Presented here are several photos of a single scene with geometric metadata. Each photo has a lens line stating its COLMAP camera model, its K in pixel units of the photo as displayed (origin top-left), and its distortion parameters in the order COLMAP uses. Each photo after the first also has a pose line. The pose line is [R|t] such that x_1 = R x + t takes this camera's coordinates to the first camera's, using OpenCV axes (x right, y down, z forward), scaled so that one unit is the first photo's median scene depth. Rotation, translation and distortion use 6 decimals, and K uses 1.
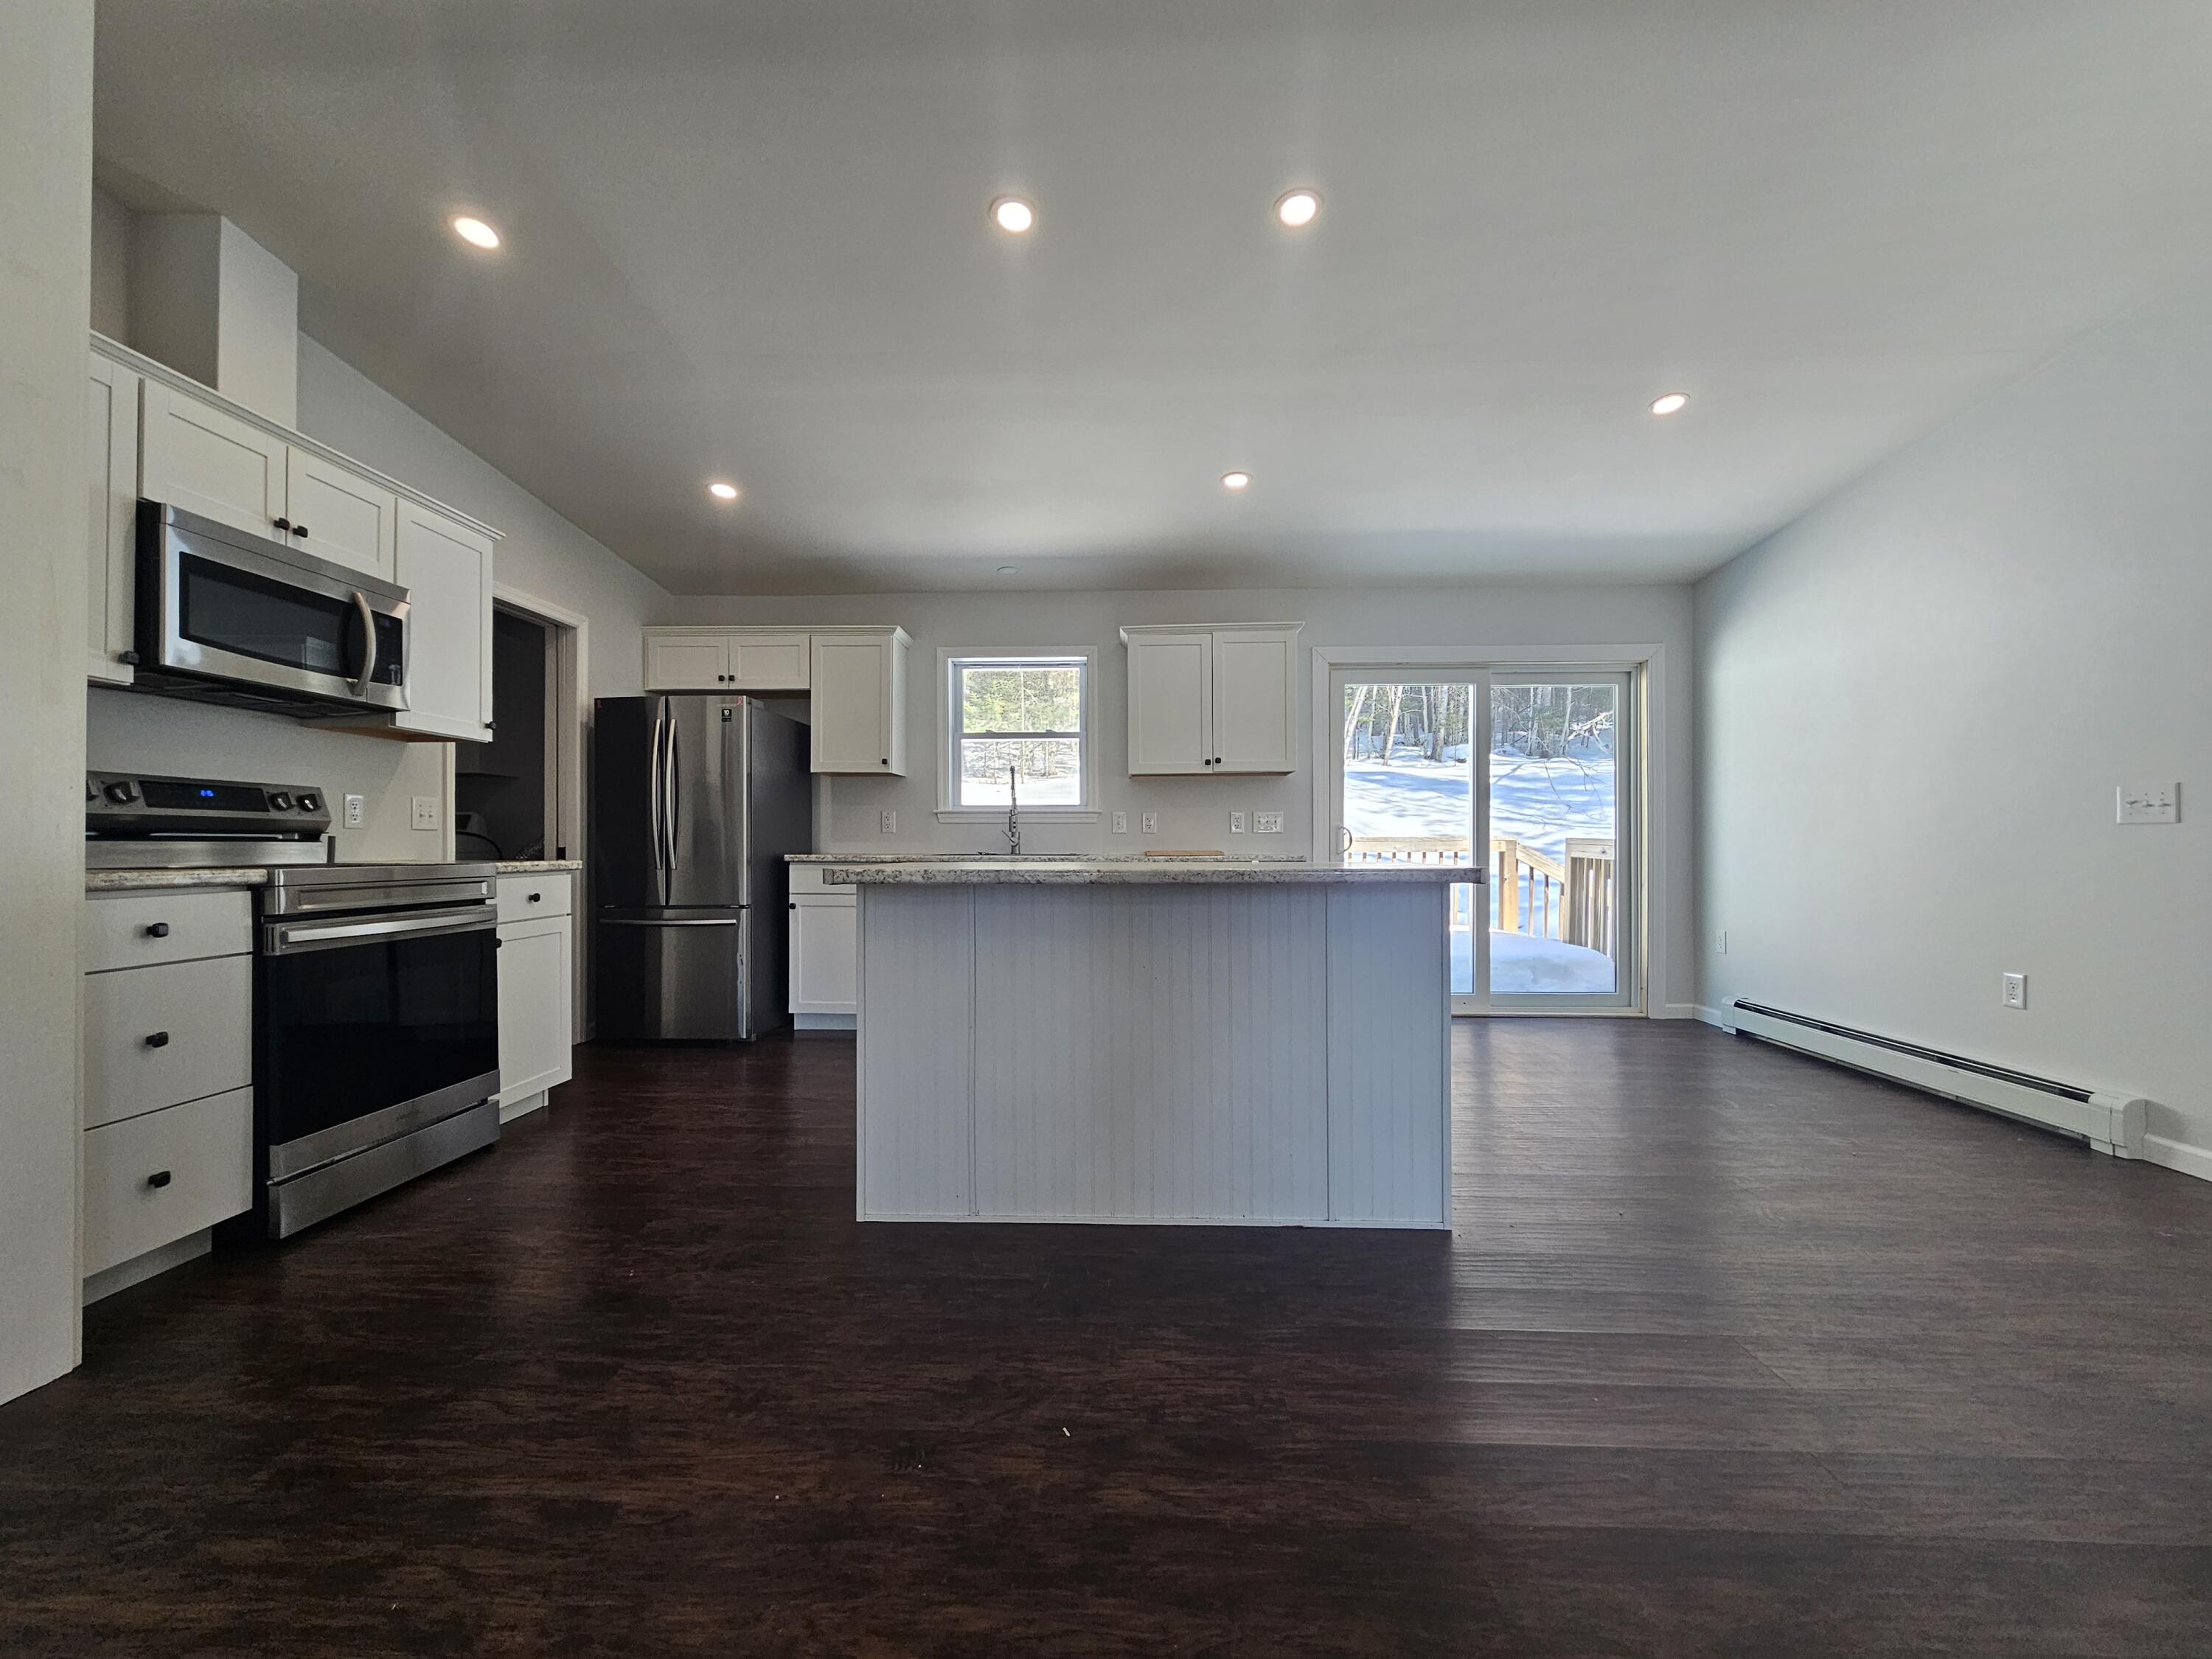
lens RADIAL K [[910.8, 0, 1109.1], [0, 910.8, 846.5], [0, 0, 1]] dist [-0.000663, 0.000401]
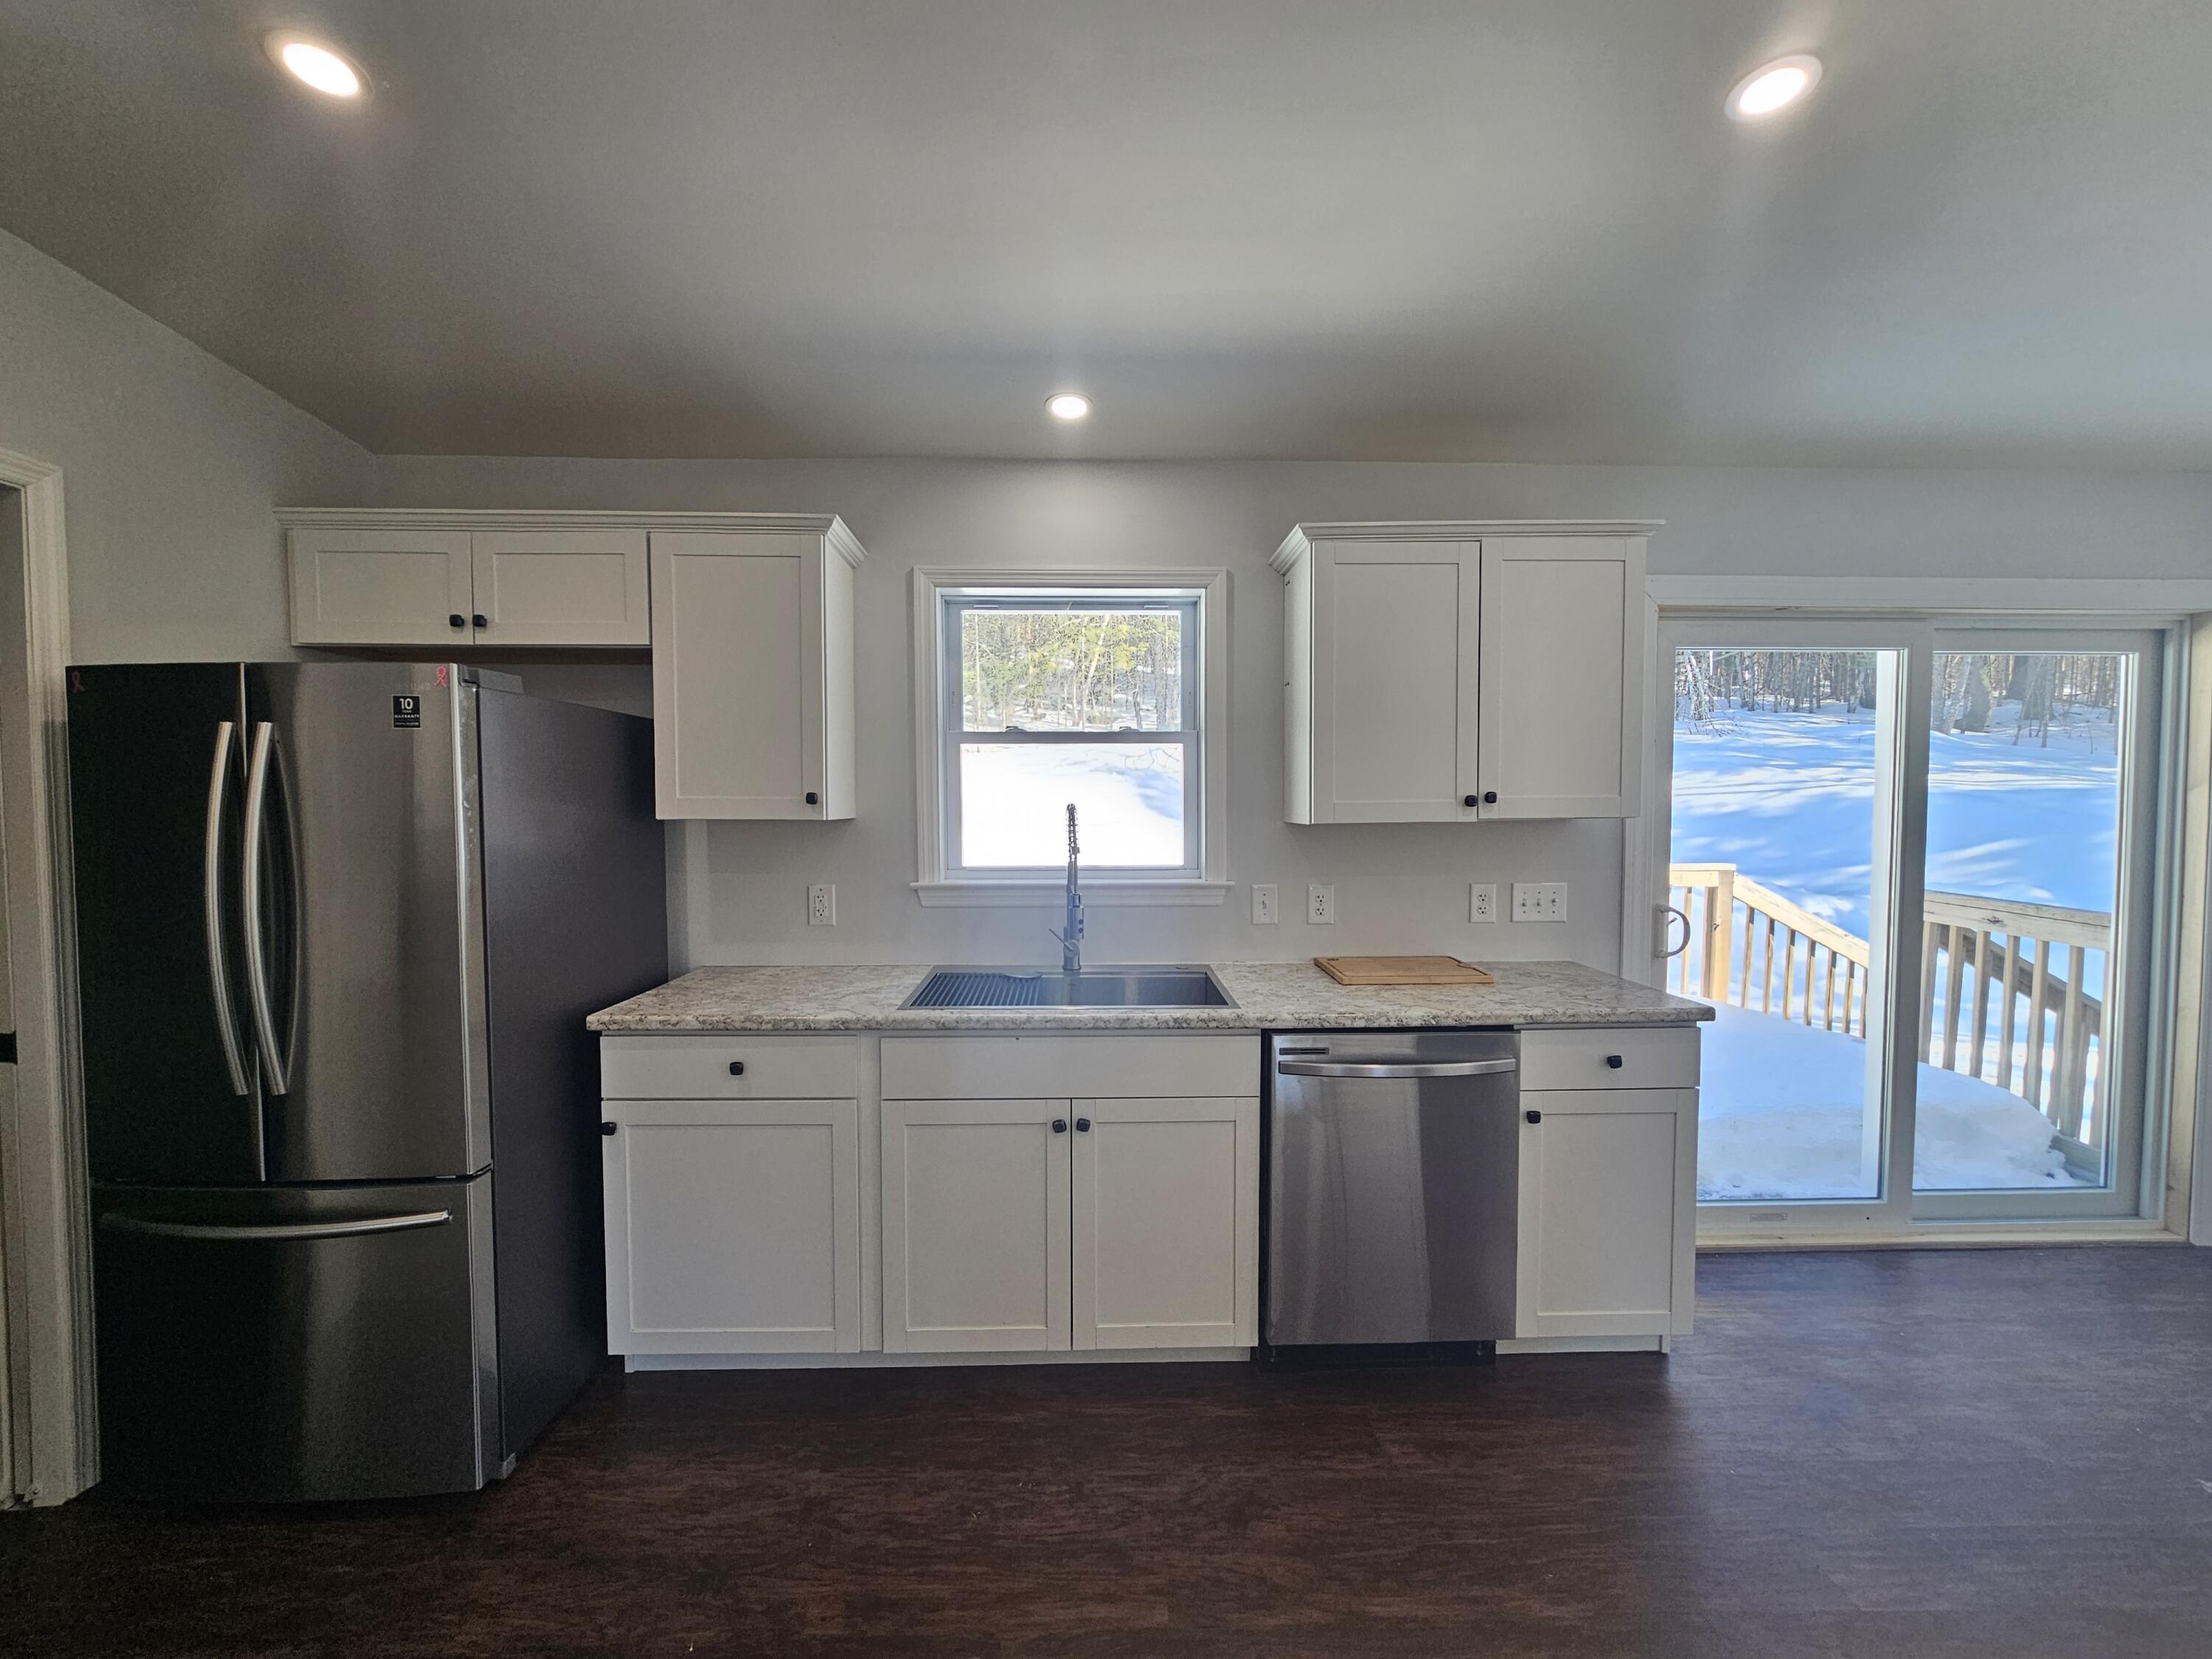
lens RADIAL K [[906.9, 0, 1106.6], [0, 906.9, 838.8], [0, 0, 1]] dist [-0.001986, -0.000283]
pose [[0.997710, -0.004587, 0.067485, -0.138143], [0.001871, 0.999188, 0.040253, -0.102426], [-0.067615, -0.040035, 0.996908, 0.572059]]
